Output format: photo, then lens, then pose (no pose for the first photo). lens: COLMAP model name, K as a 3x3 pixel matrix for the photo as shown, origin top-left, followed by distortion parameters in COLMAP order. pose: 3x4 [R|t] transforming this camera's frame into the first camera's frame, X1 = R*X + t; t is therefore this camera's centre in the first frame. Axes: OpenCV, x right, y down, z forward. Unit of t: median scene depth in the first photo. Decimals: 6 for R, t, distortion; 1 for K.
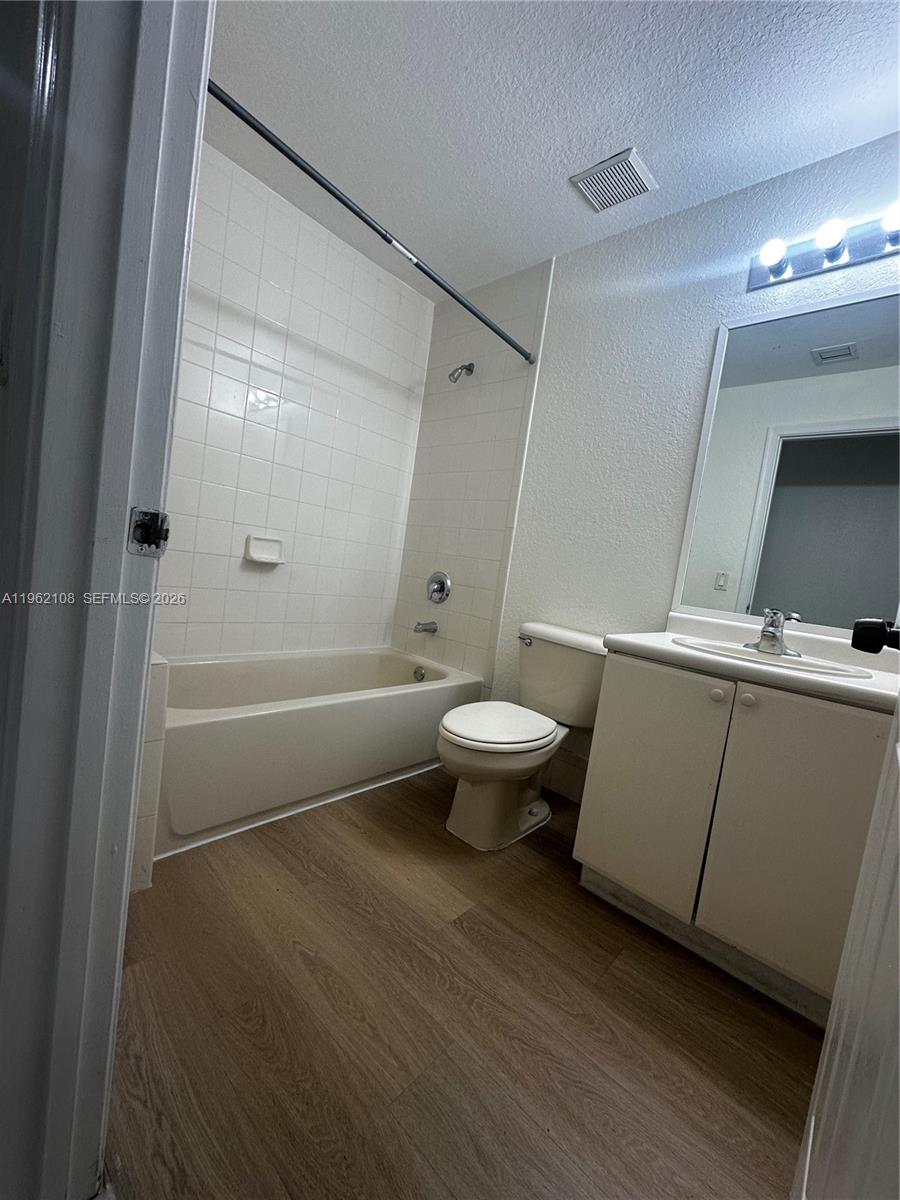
lens RADIAL K [[477.7, 0, 452.0], [0, 477.7, 601.5], [0, 0, 1]] dist [-0.002719, 0.000725]
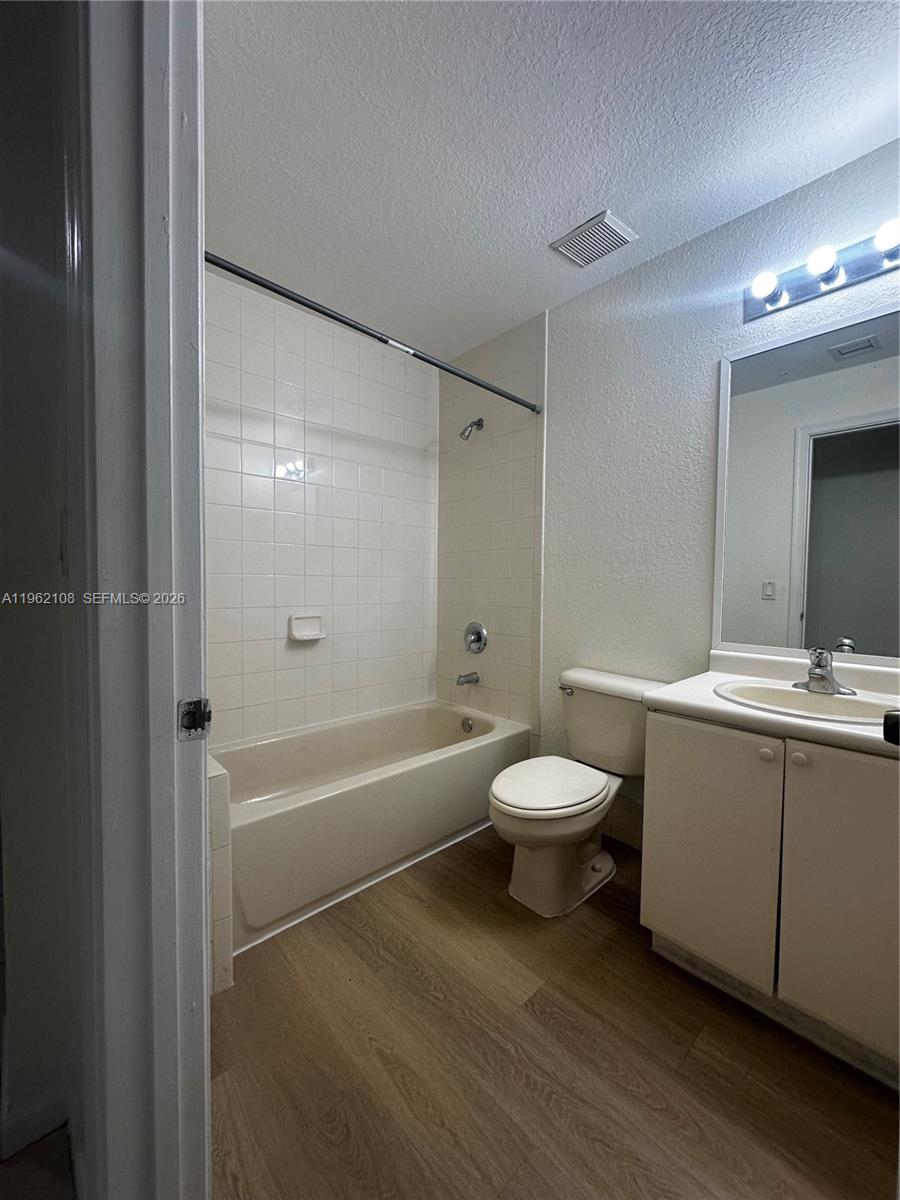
lens RADIAL K [[477.7, 0, 452.0], [0, 477.7, 601.5], [0, 0, 1]] dist [-0.002719, 0.000725]
pose [[0.988337, -0.123363, -0.089281, 0.036610], [0.119747, 0.991793, -0.044799, -0.107949], [0.094075, 0.033585, 0.994998, -0.026548]]
